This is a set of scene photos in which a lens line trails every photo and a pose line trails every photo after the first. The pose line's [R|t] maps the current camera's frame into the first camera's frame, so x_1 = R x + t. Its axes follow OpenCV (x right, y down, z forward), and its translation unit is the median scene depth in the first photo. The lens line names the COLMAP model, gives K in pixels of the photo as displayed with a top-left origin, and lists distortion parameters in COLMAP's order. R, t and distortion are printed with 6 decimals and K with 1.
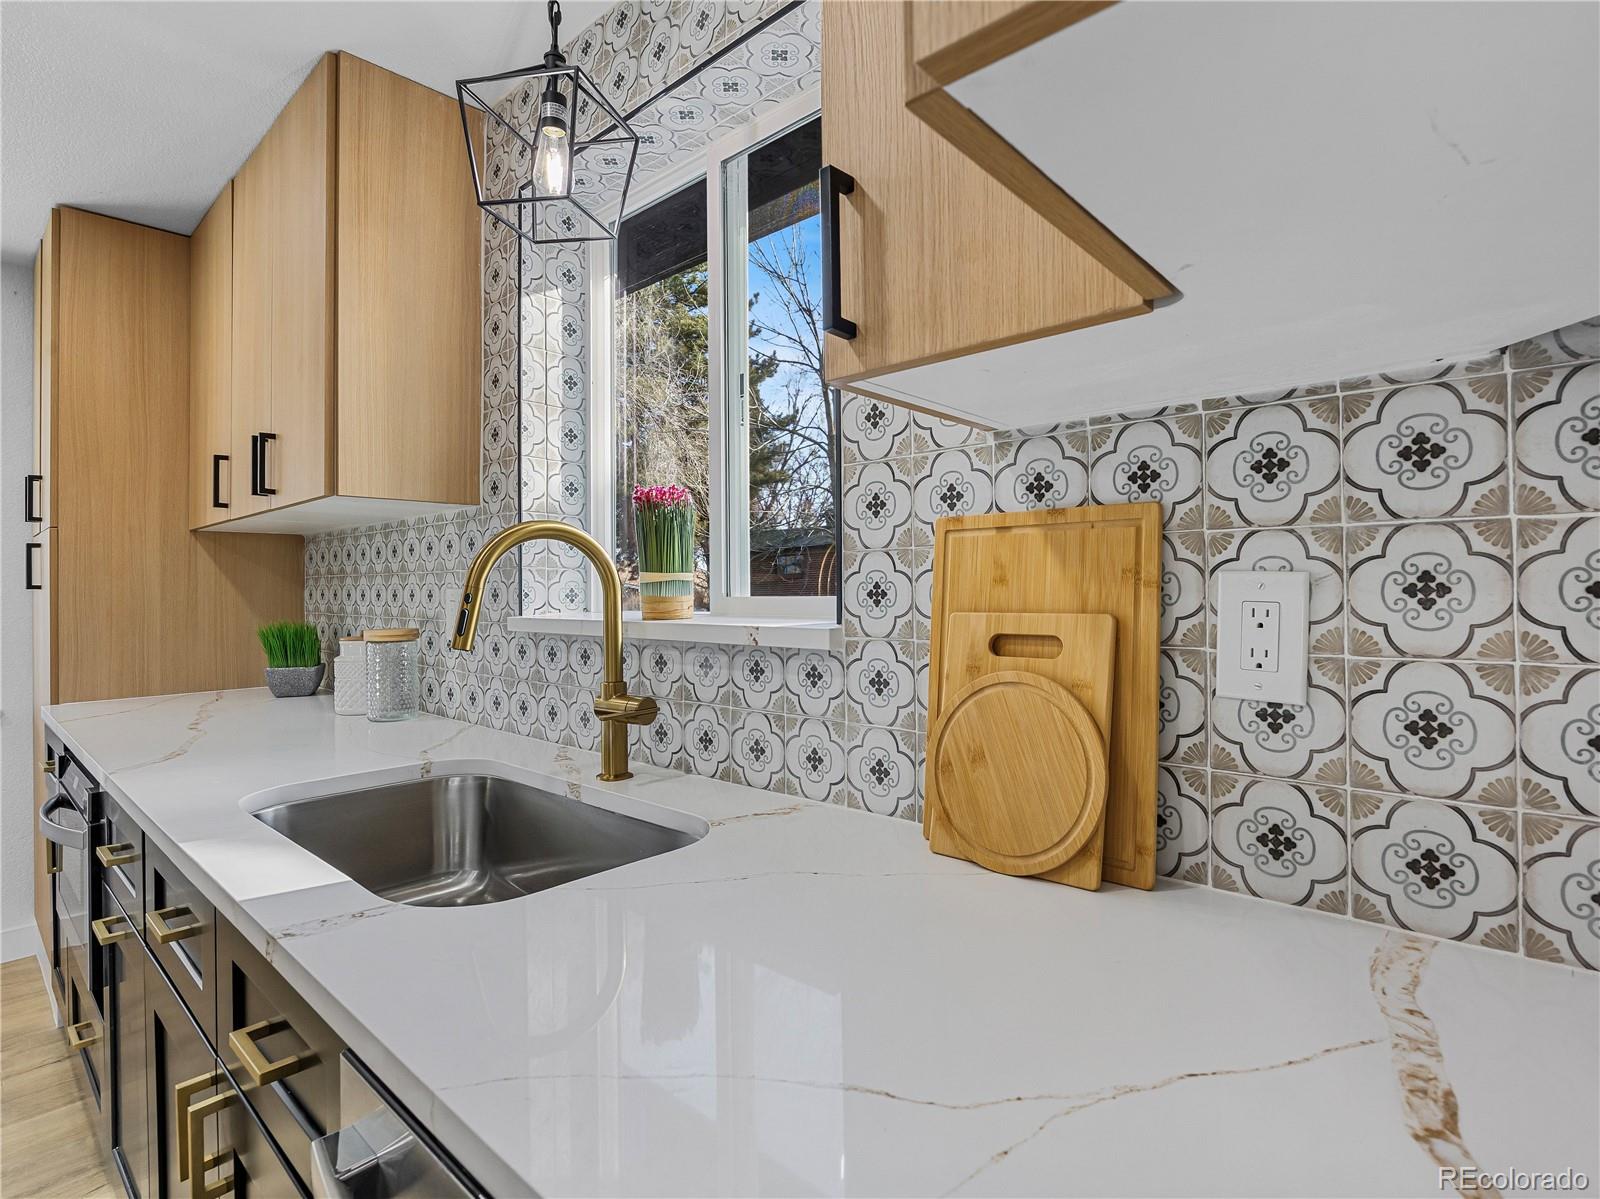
lens RADIAL K [[850.1, 0, 798.9], [0, 850.1, 590.8], [0, 0, 1]] dist [-0.008775, 0.002697]
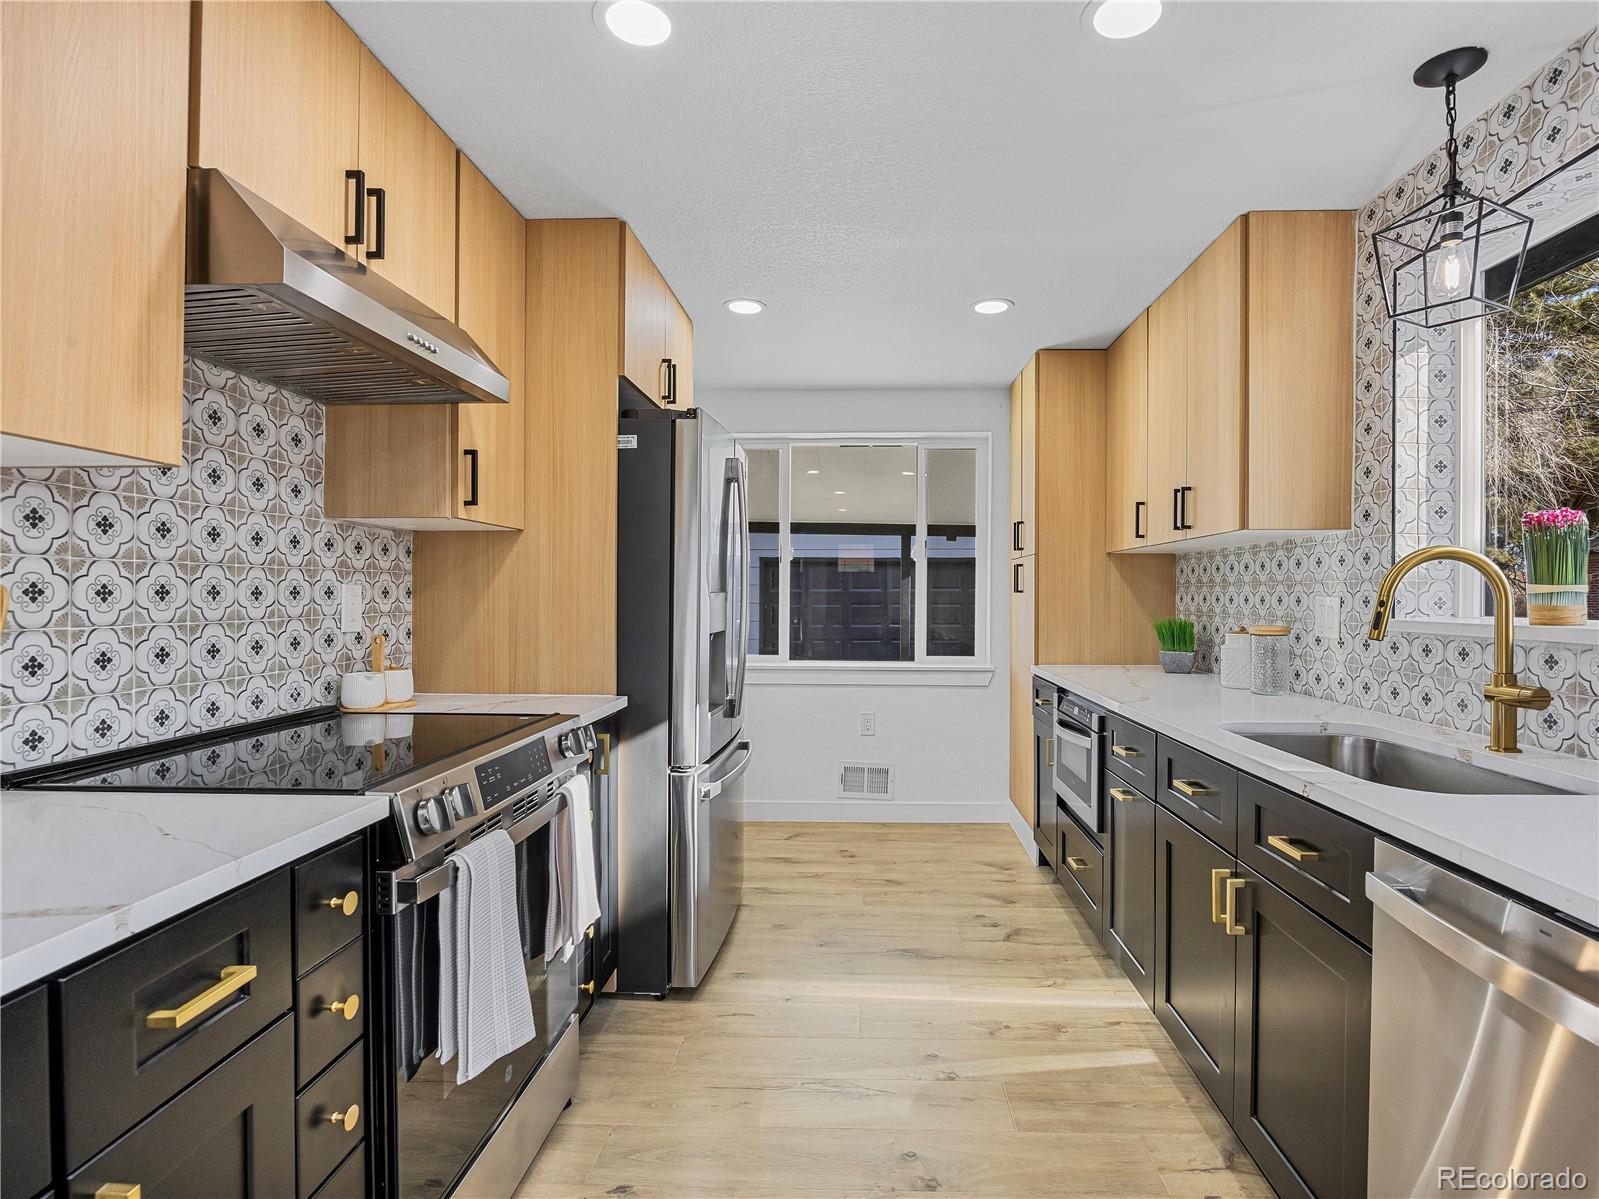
lens RADIAL K [[849.5, 0, 810.1], [0, 849.5, 595.5], [0, 0, 1]] dist [-0.008775, 0.002697]
pose [[0.682333, 0.011607, -0.730949, -0.006868], [-0.011190, 0.999923, 0.005432, -0.001297], [0.730956, 0.004473, 0.682410, -0.454572]]
